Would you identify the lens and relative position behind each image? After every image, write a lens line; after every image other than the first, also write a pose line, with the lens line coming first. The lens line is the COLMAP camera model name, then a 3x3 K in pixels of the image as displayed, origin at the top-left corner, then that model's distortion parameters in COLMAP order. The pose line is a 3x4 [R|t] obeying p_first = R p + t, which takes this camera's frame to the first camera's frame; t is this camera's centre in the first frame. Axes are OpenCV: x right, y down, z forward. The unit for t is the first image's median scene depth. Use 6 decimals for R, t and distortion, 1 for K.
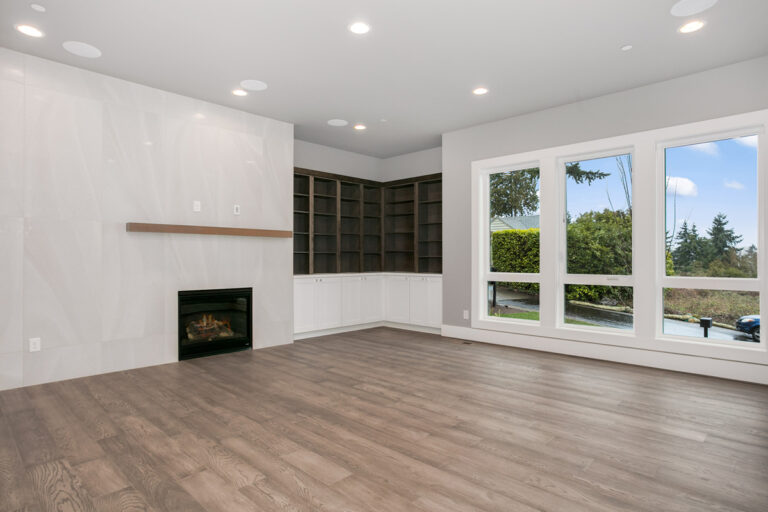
lens RADIAL K [[406.4, 0, 384.0], [0, 406.4, 252.9], [0, 0, 1]] dist [-0.008681, -0.000743]
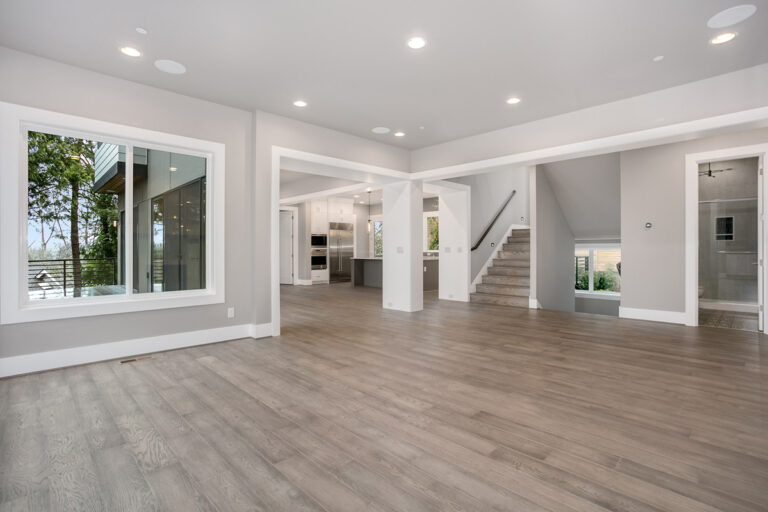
lens RADIAL K [[376.3, 0, 384.5], [0, 376.3, 251.3], [0, 0, 1]] dist [-0.022337, 0.001681]
pose [[-0.999613, 0.001330, 0.027780, 0.000710], [0.001071, 0.999956, -0.009365, 0.024849], [-0.027791, -0.009332, -0.999570, 1.828762]]
